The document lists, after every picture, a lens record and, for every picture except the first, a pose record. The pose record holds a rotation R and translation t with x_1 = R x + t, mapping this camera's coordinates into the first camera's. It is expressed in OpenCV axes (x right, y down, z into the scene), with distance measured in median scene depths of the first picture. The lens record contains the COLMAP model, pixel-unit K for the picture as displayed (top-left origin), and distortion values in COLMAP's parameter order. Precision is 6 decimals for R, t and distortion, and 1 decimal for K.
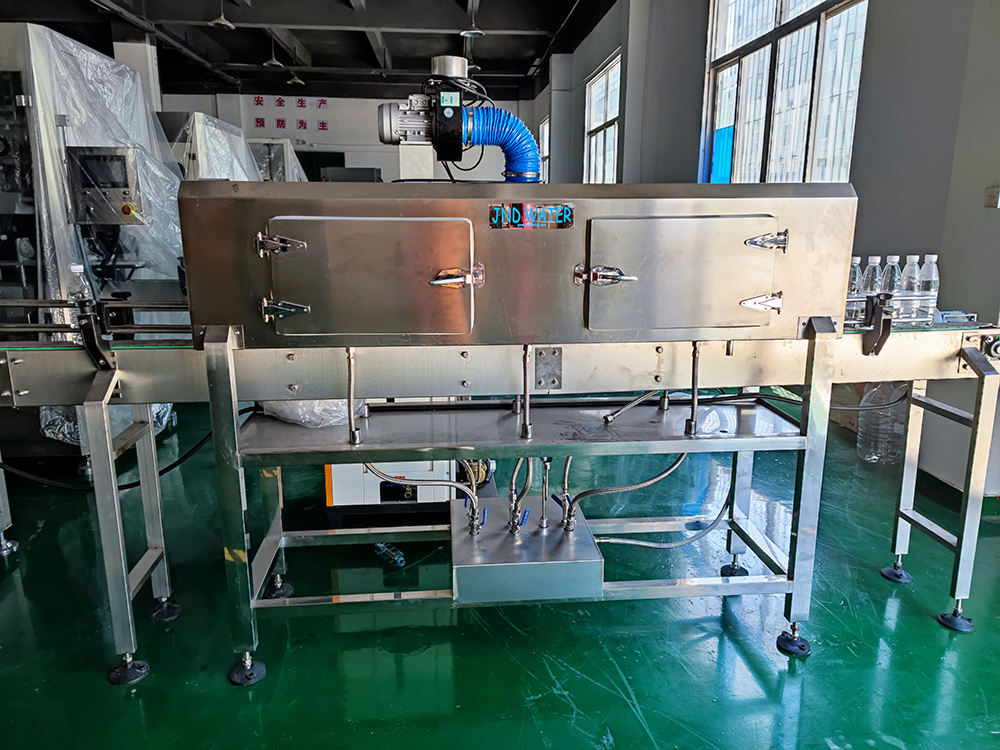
lens RADIAL K [[720.1, 0, 500.0], [0, 720.1, 375.0], [0, 0, 1]] dist [0.047964, -0.034785]
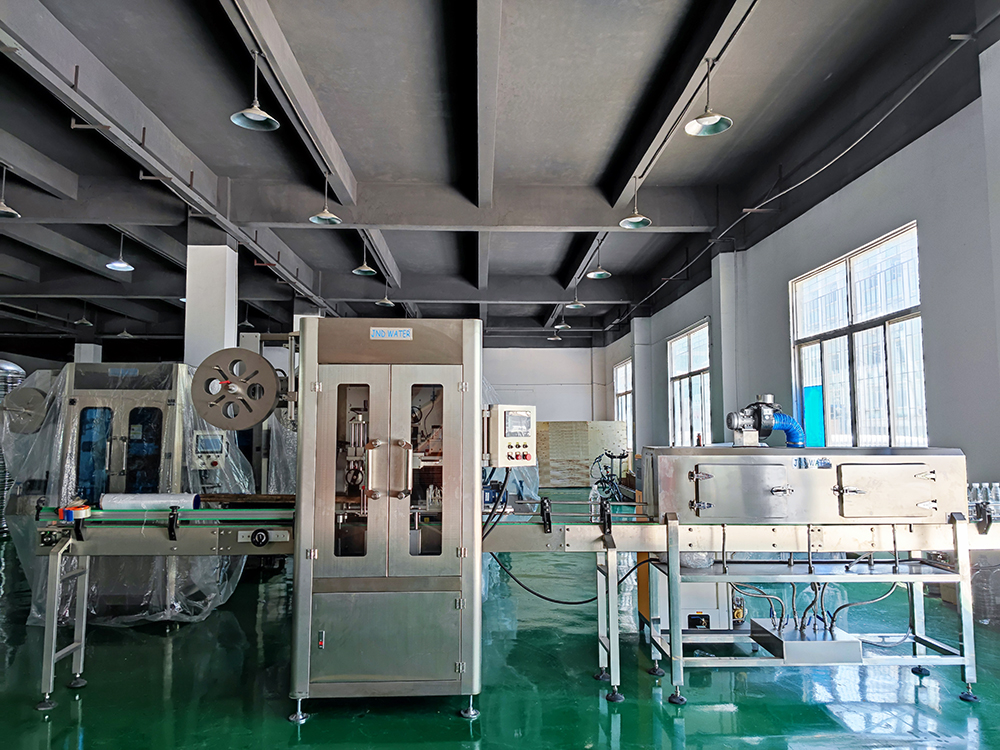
lens RADIAL K [[720.1, 0, 500.0], [0, 720.1, 375.0], [0, 0, 1]] dist [0.047964, -0.034785]
pose [[0.998935, -0.006523, -0.045681, -0.683056], [-0.007546, 0.953543, -0.301162, 0.164219], [0.045523, 0.301186, 0.952478, -1.037311]]
